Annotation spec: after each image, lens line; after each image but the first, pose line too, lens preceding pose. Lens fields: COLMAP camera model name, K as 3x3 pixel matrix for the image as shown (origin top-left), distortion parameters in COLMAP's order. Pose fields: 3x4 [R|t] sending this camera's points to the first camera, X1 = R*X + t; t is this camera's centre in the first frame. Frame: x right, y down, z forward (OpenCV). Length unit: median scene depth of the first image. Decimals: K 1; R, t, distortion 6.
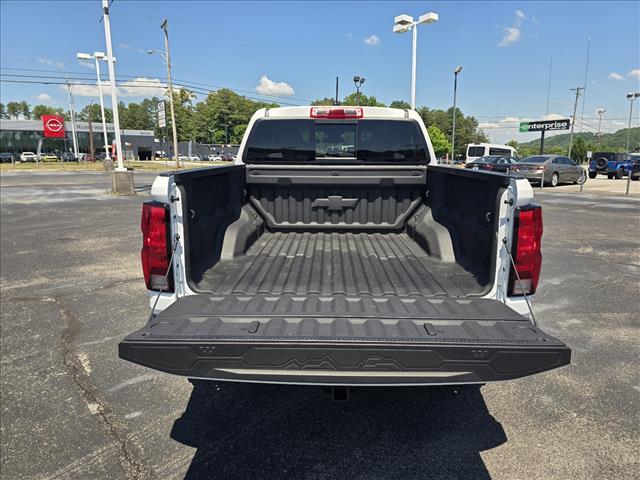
lens RADIAL K [[430.3, 0, 328.6], [0, 430.3, 240.8], [0, 0, 1]] dist [0.006649, -0.030737]
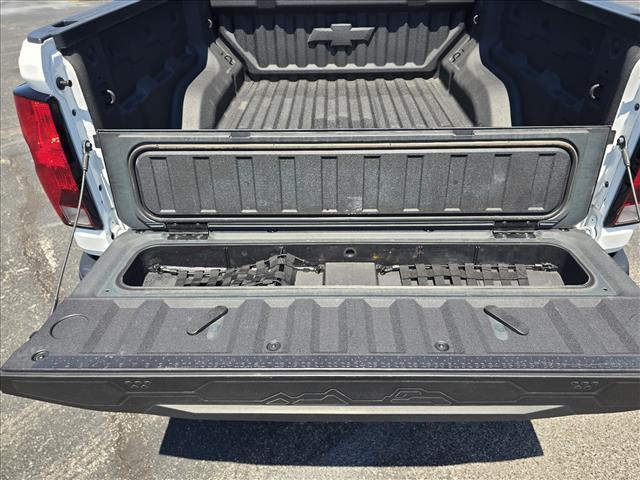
lens RADIAL K [[430.3, 0, 328.6], [0, 430.3, 240.8], [0, 0, 1]] dist [0.006649, -0.030737]
pose [[0.999802, -0.013487, -0.014640, 0.000432], [0.018384, 0.907646, 0.419334, -0.078301], [0.007632, -0.419520, 0.907714, 0.222974]]
